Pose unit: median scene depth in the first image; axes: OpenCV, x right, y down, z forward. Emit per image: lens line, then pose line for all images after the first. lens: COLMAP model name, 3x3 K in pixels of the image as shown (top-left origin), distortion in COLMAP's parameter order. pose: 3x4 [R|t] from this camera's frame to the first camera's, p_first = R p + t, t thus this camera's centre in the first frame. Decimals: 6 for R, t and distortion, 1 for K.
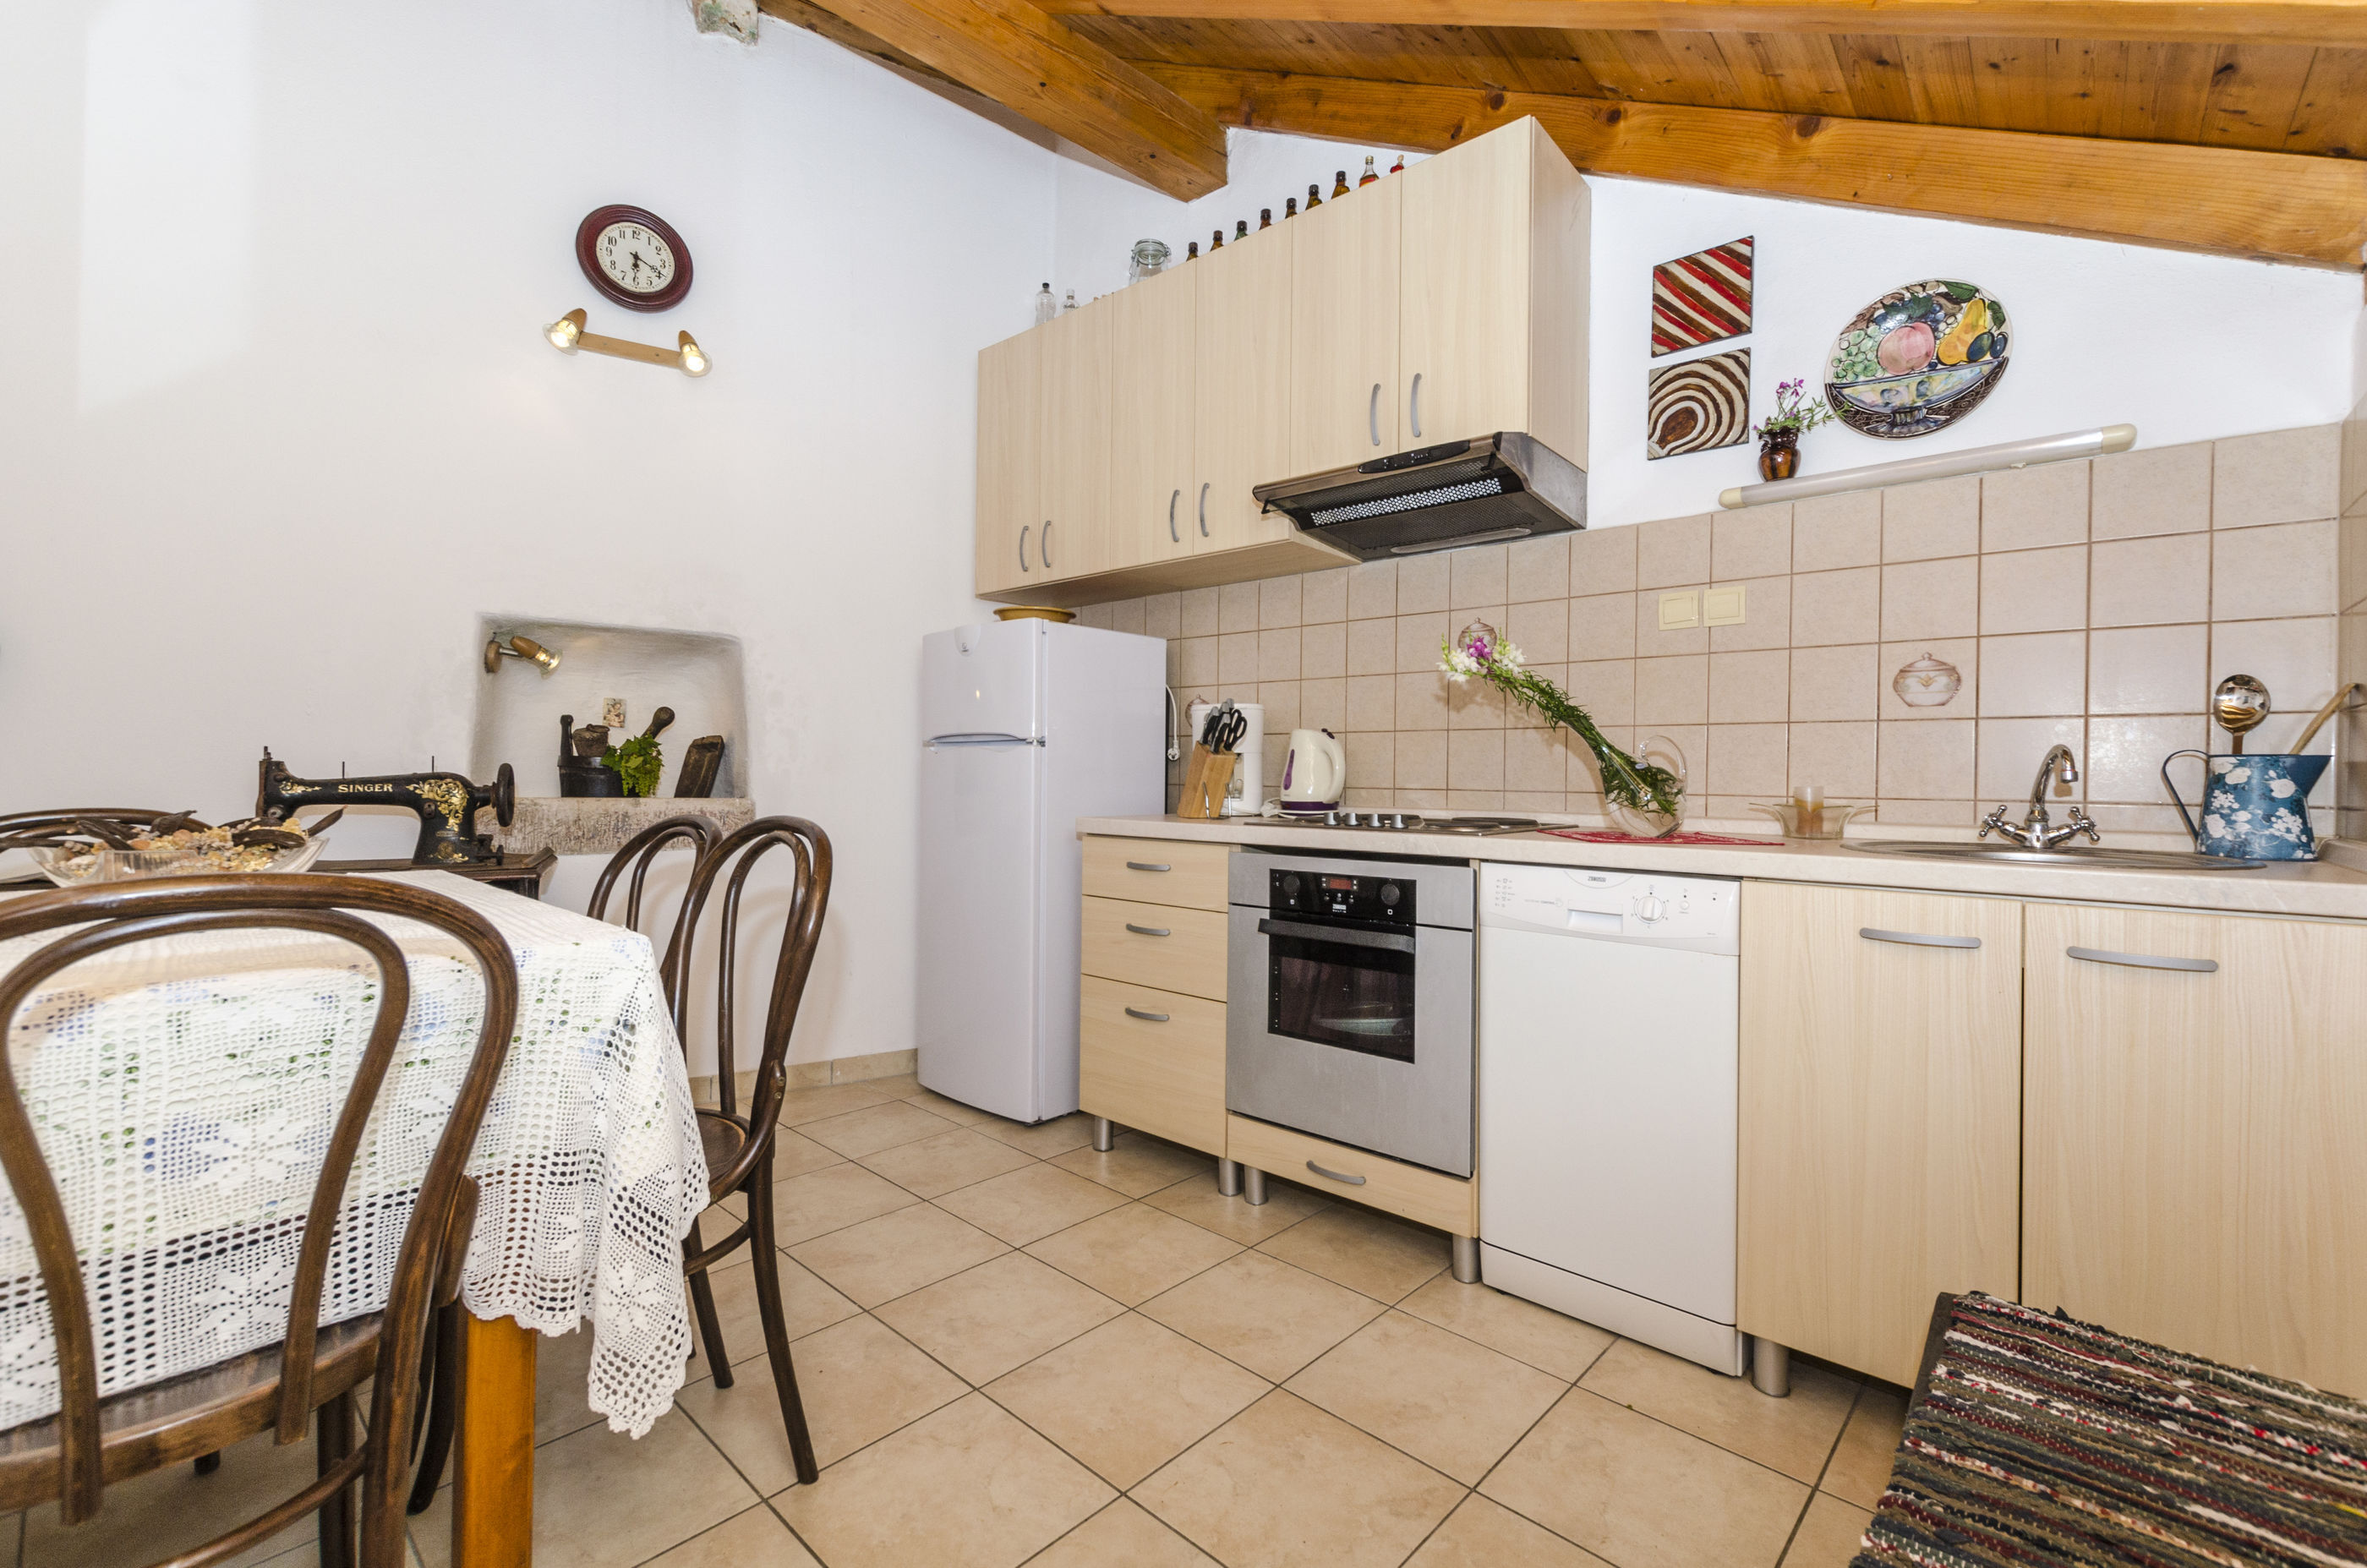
lens RADIAL K [[1026.6, 0, 1182.2], [0, 1026.6, 780.1], [0, 0, 1]] dist [0.009608, -0.004016]
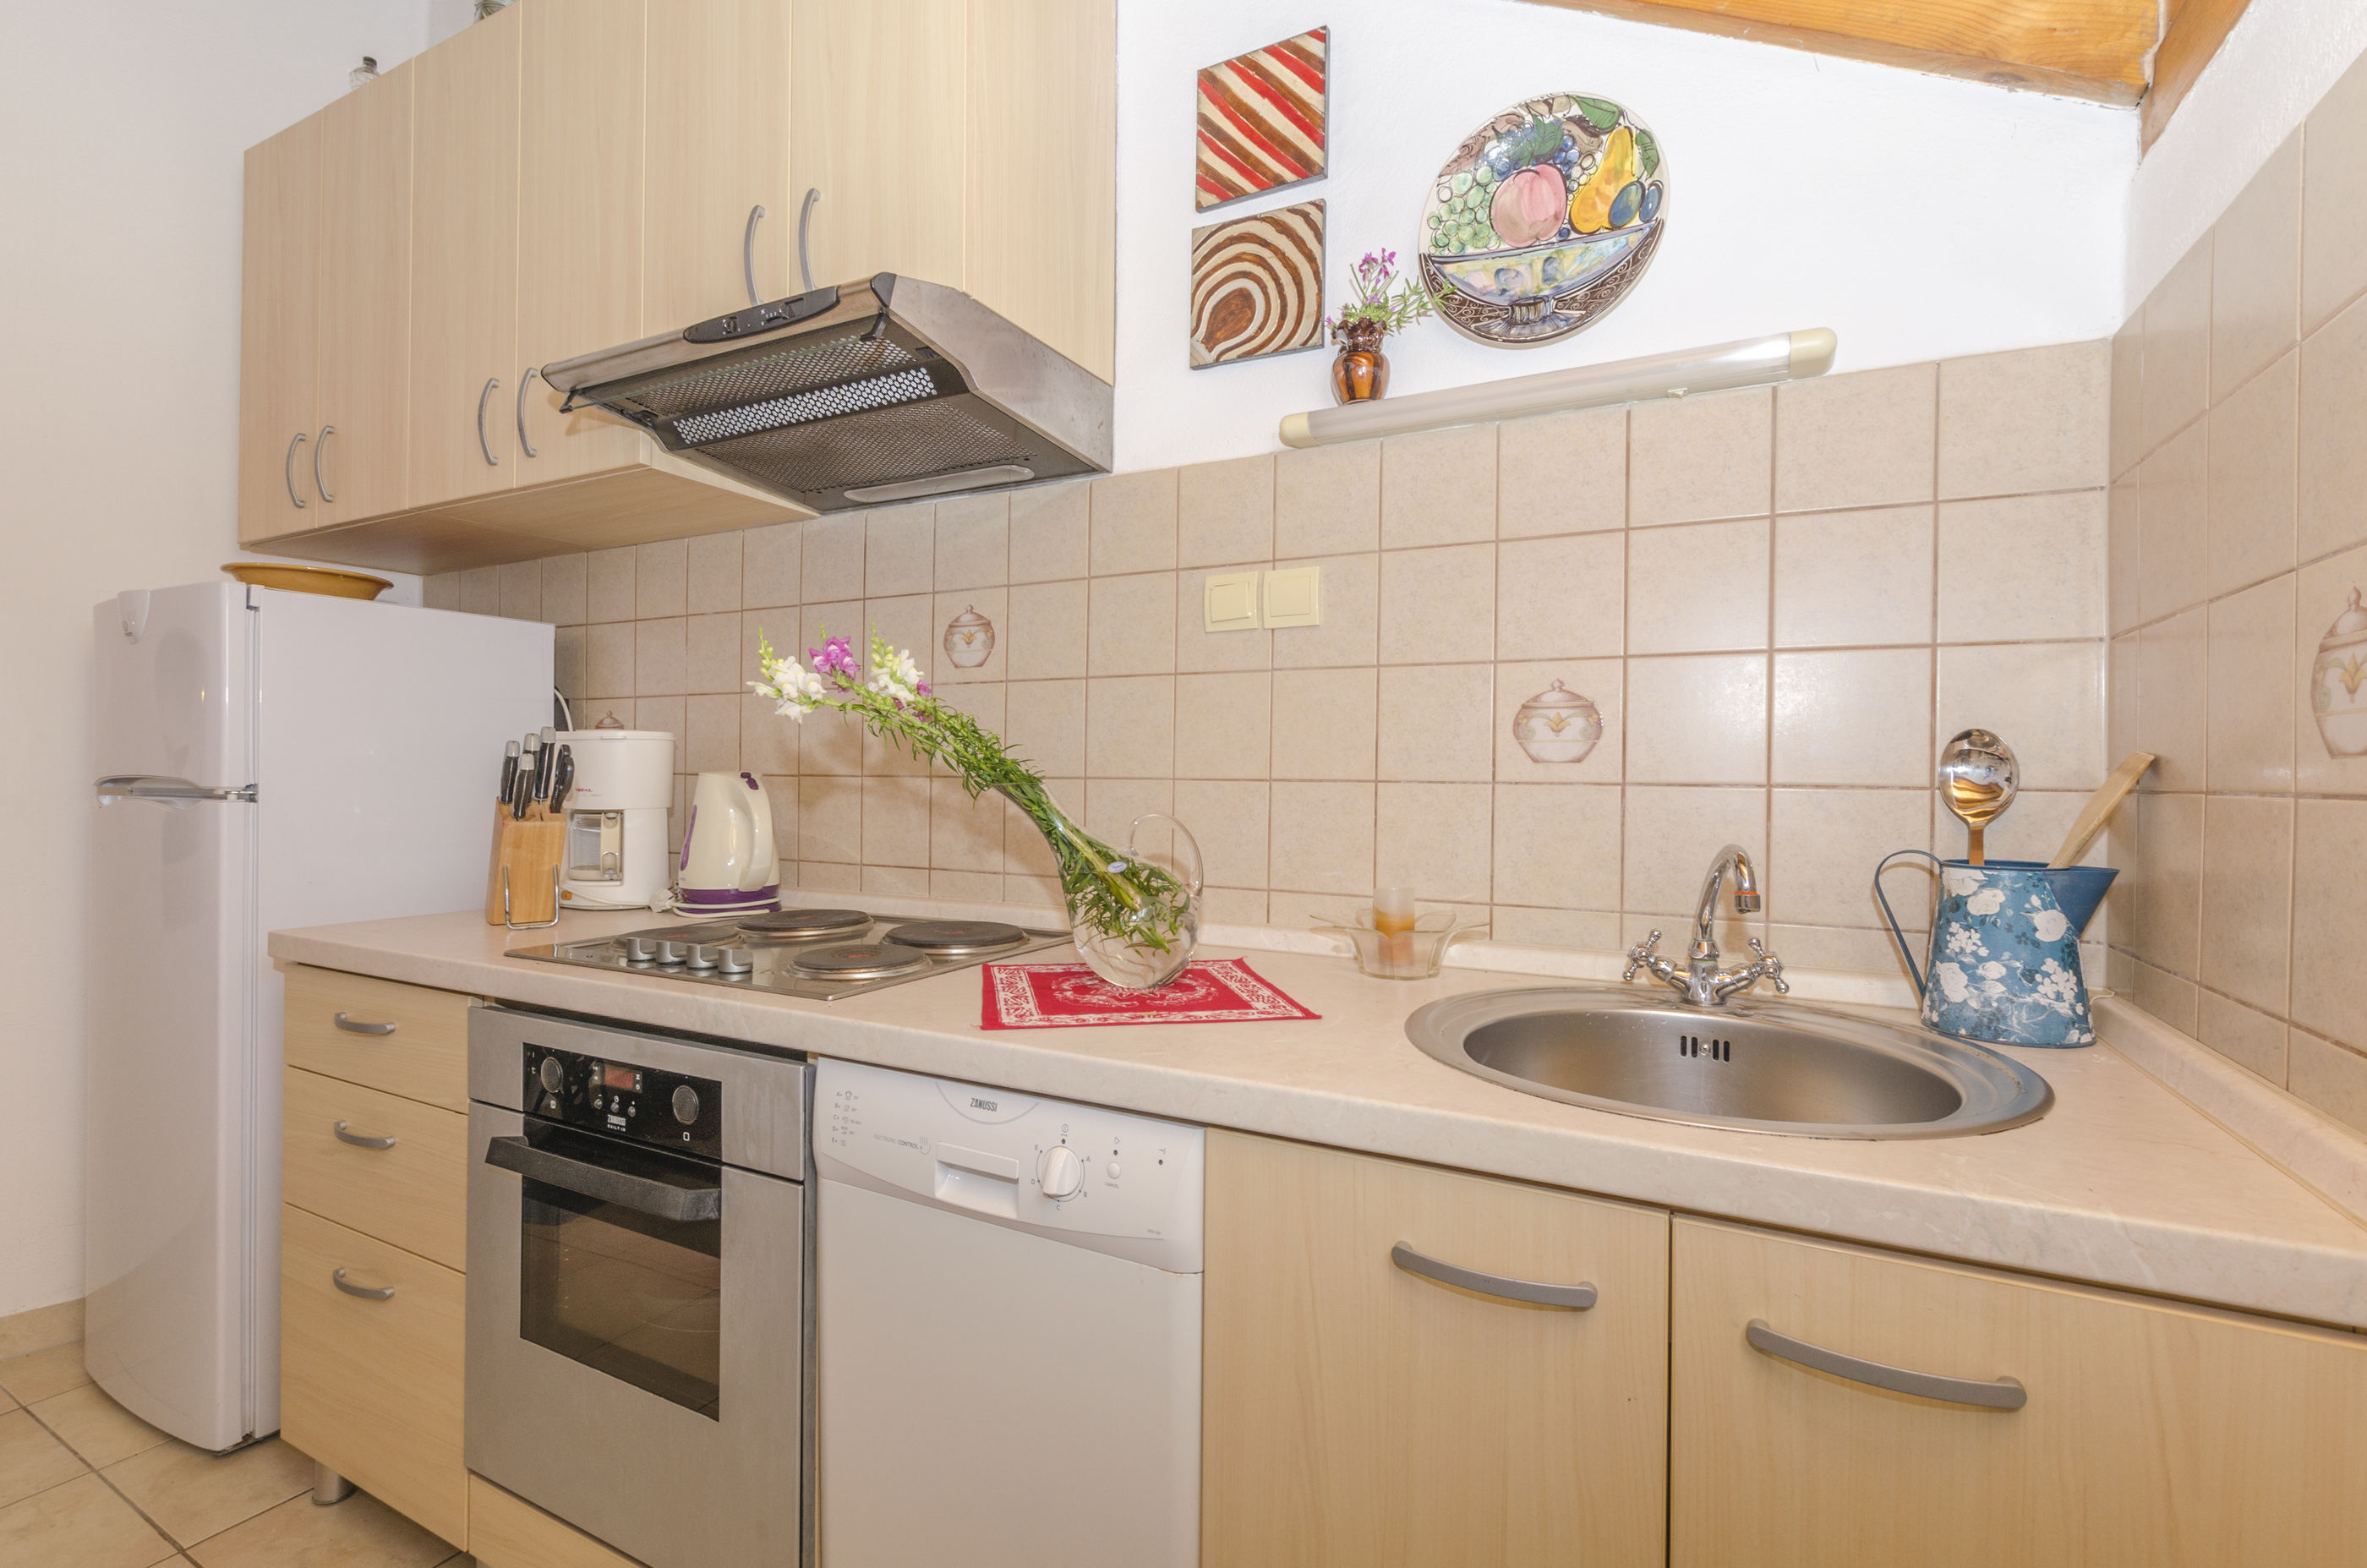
lens RADIAL K [[1071.9, 0, 1179.2], [0, 1071.9, 777.4], [0, 0, 1]] dist [0.001161, -0.001984]
pose [[0.974603, -0.003674, 0.223909, 0.333802], [0.003033, 0.999990, 0.003208, -0.063556], [-0.223919, -0.002448, 0.974605, 0.390796]]
